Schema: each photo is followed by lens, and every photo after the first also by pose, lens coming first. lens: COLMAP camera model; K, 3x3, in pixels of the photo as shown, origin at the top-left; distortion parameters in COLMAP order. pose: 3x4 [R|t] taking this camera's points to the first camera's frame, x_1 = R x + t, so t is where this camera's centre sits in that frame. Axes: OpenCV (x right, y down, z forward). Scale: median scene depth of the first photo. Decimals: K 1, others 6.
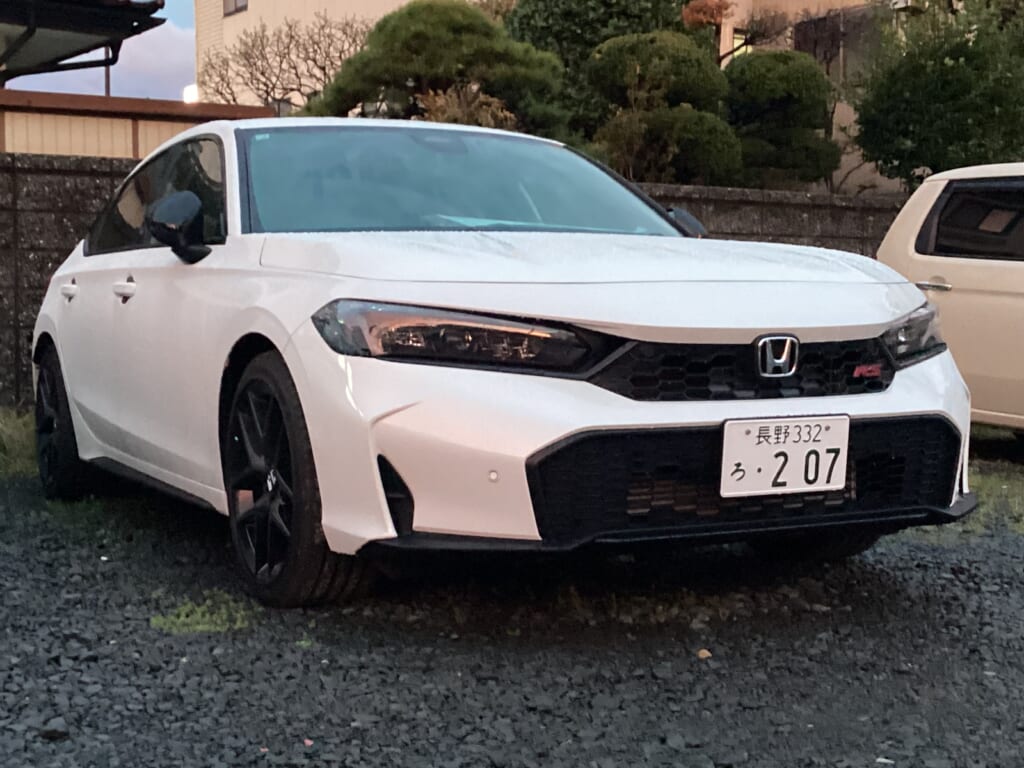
lens RADIAL K [[1502.3, 0, 512.0], [0, 1502.3, 384.0], [0, 0, 1]] dist [0.072212, -0.019923]
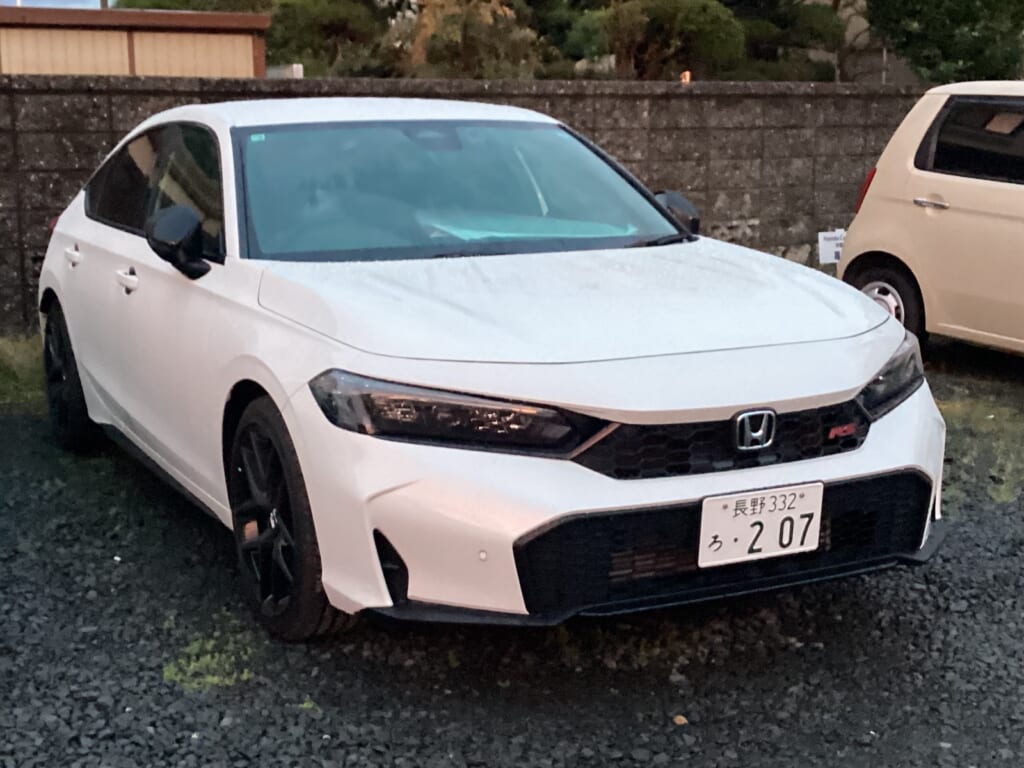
lens RADIAL K [[1502.3, 0, 512.0], [0, 1502.3, 384.0], [0, 0, 1]] dist [0.072212, -0.019923]
pose [[0.999982, -0.003432, -0.005009, 0.012552], [0.004025, 0.992340, 0.123473, -0.171311], [0.004547, -0.123491, 0.992335, -0.030899]]
